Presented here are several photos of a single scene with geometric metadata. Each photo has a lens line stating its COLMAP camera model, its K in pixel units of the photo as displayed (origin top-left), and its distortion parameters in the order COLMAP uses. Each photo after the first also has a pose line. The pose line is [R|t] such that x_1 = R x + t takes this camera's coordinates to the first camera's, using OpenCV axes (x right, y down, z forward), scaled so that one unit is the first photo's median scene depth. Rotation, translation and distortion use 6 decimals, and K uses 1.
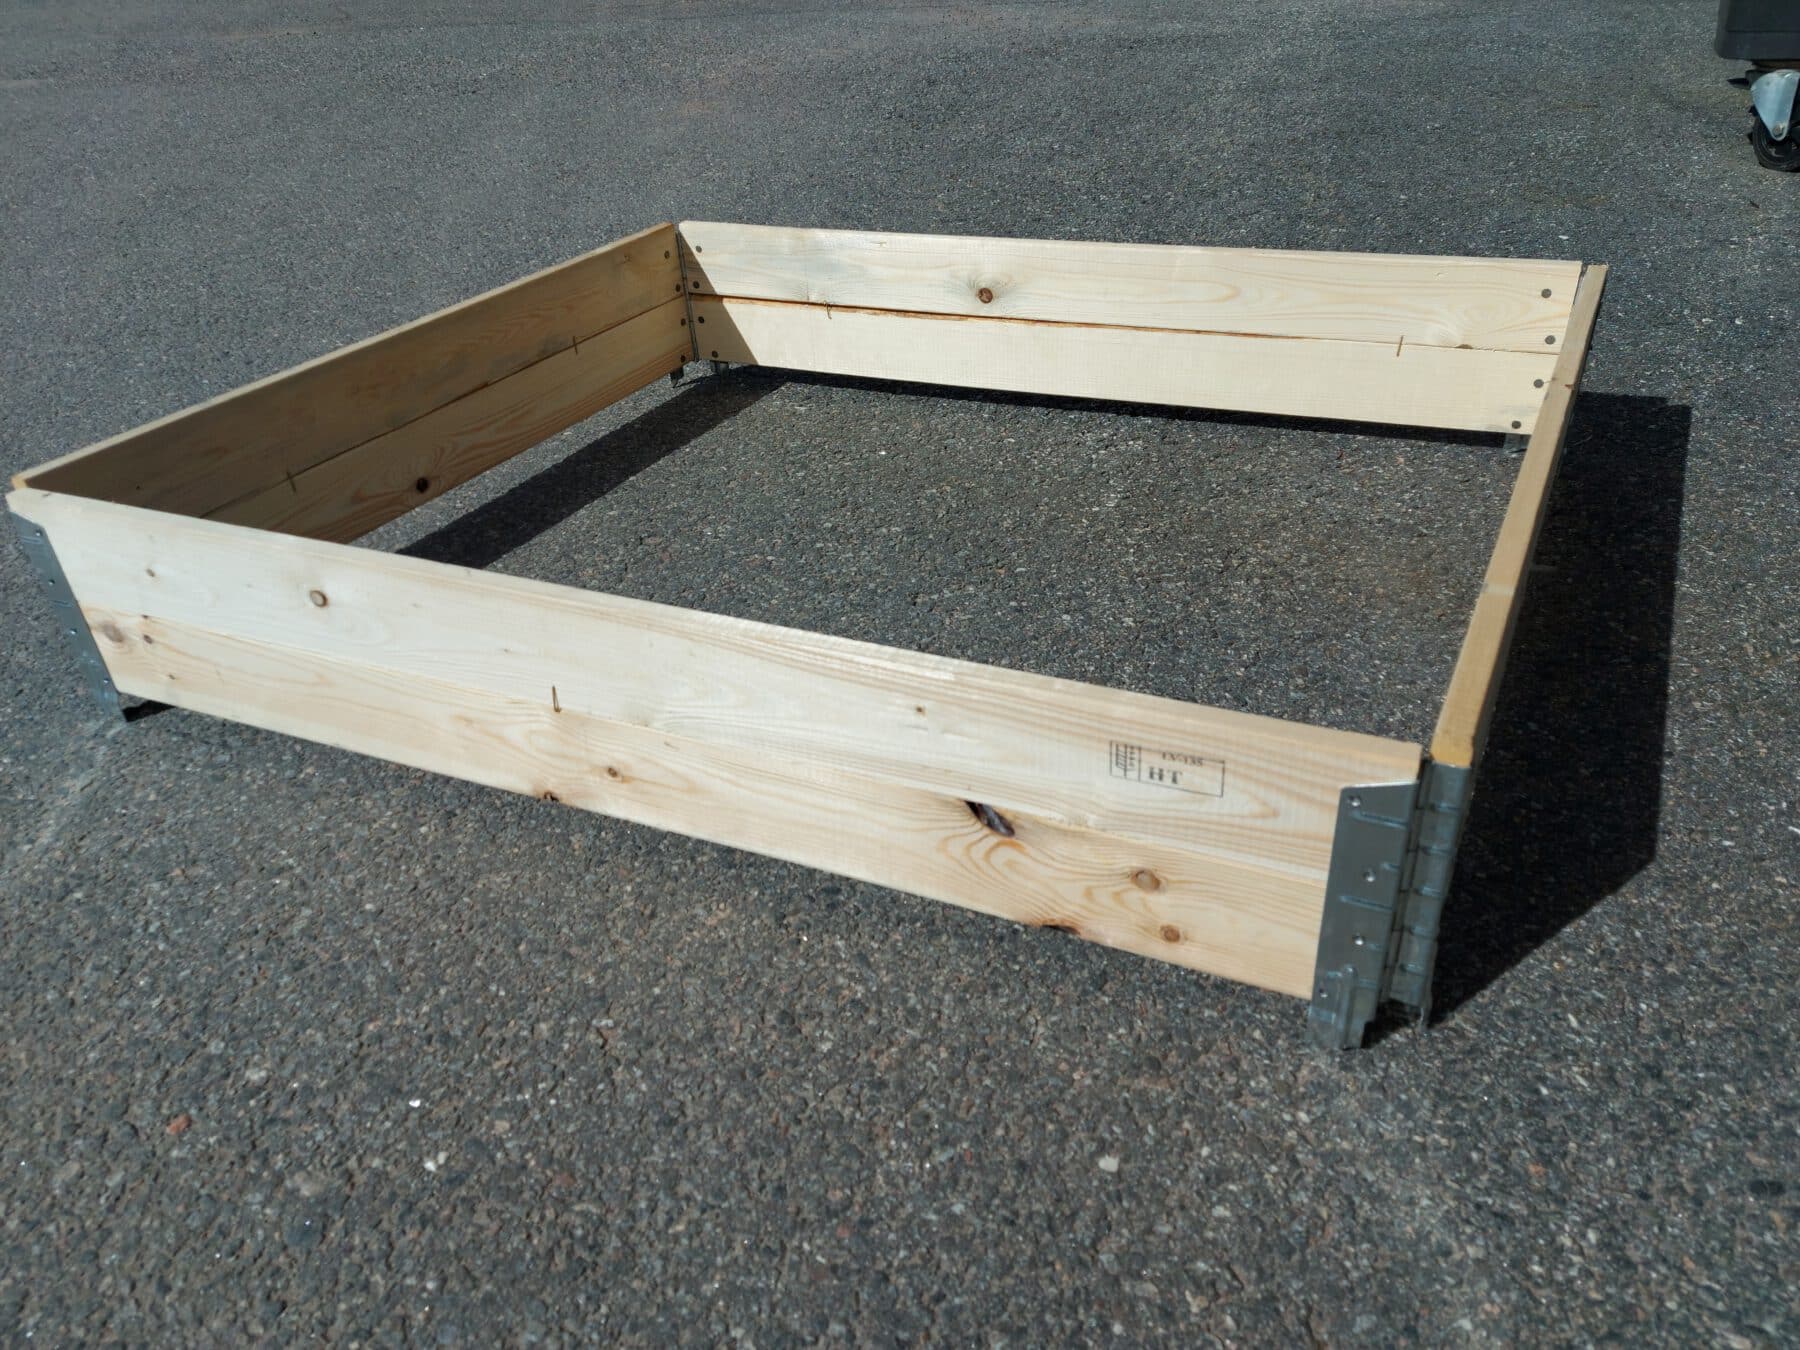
lens RADIAL K [[1305.8, 0, 900.0], [0, 1305.8, 675.0], [0, 0, 1]] dist [0.125387, -0.101193]
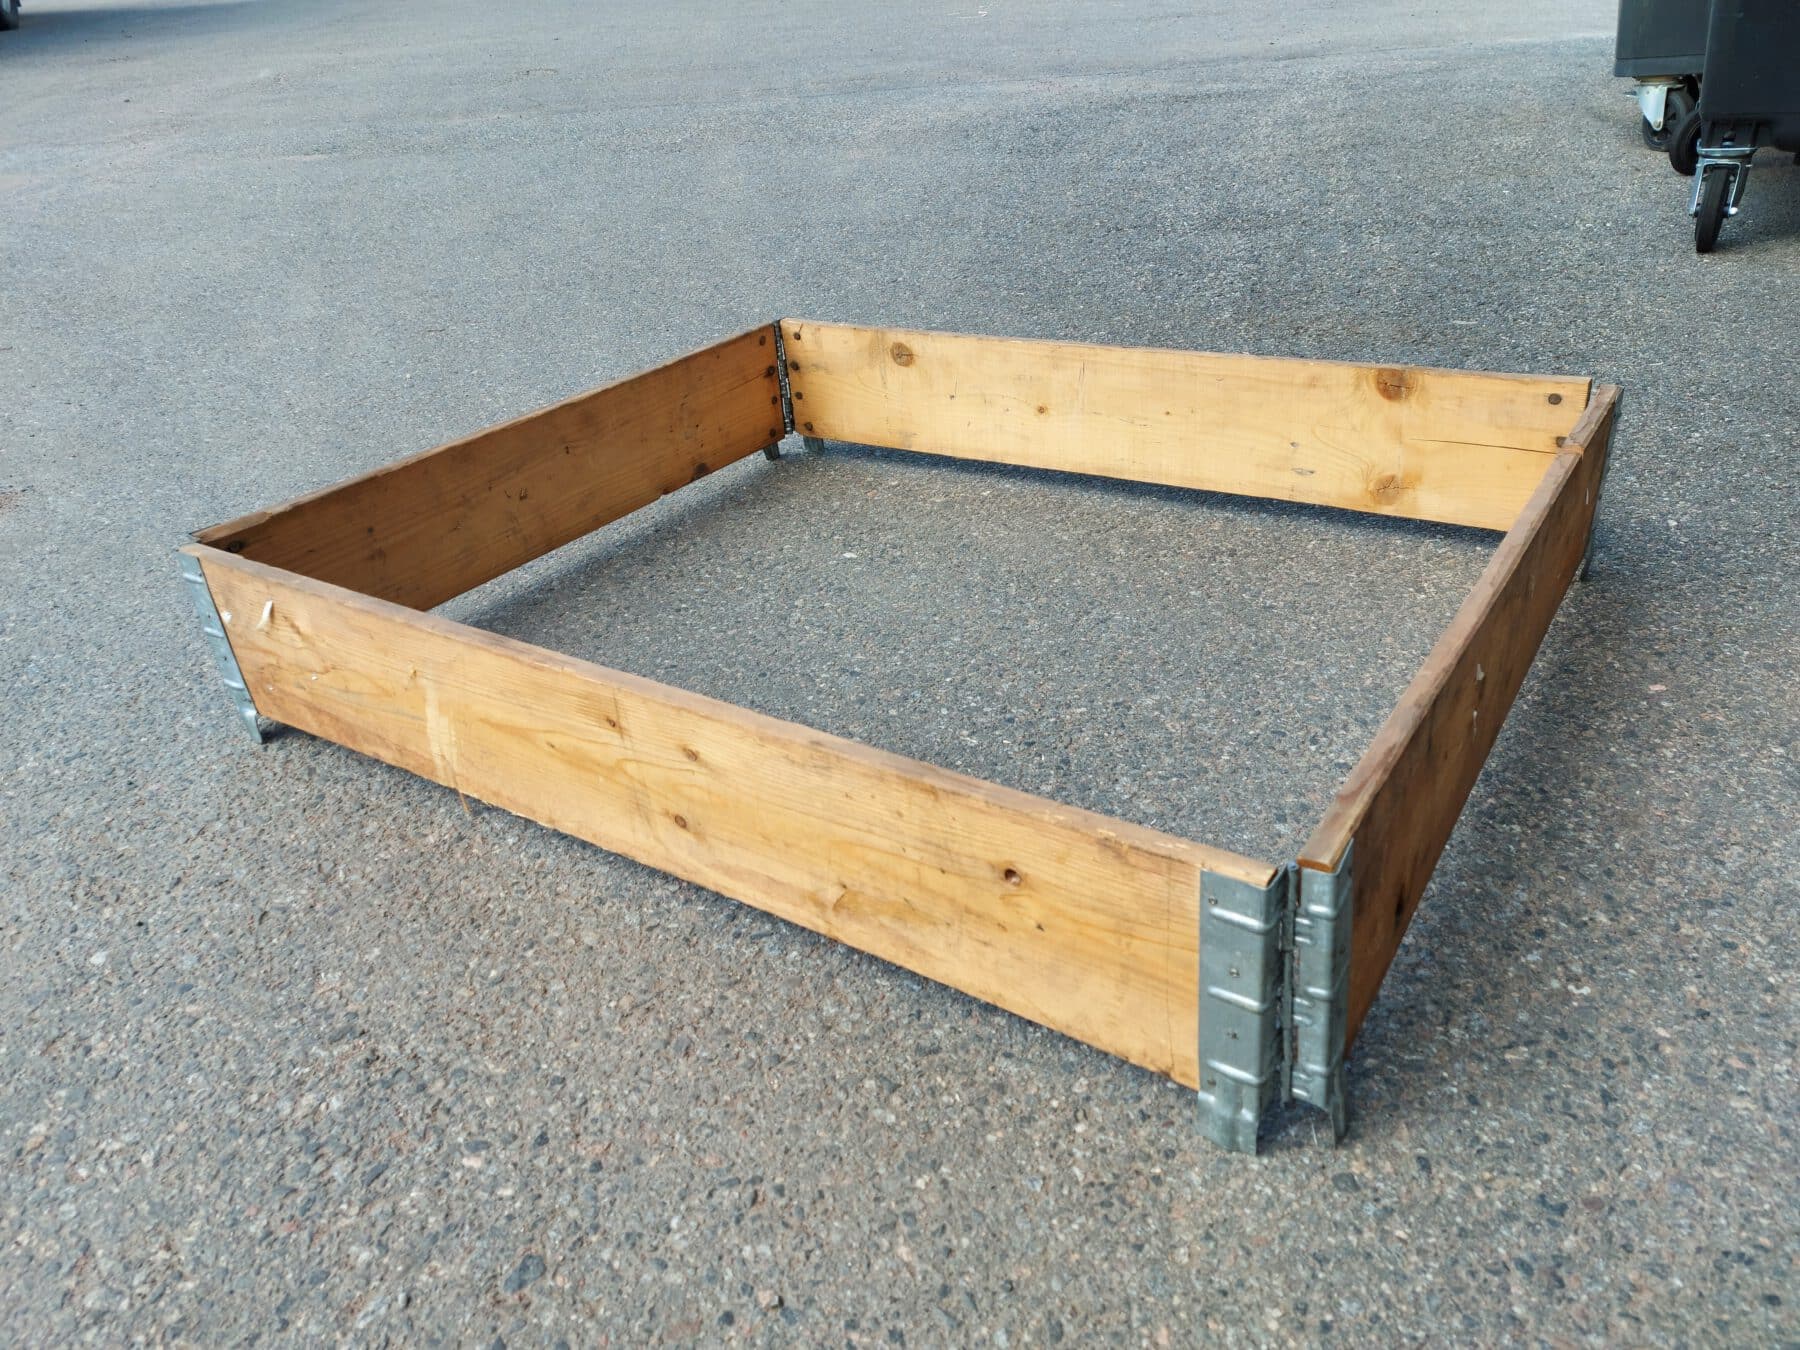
lens RADIAL K [[1305.8, 0, 900.0], [0, 1305.8, 675.0], [0, 0, 1]] dist [0.125387, -0.101193]
pose [[0.999525, -0.018071, -0.024968, -0.102347], [0.016611, 0.998207, -0.057502, 0.189716], [0.025962, 0.057060, 0.998033, -0.320352]]
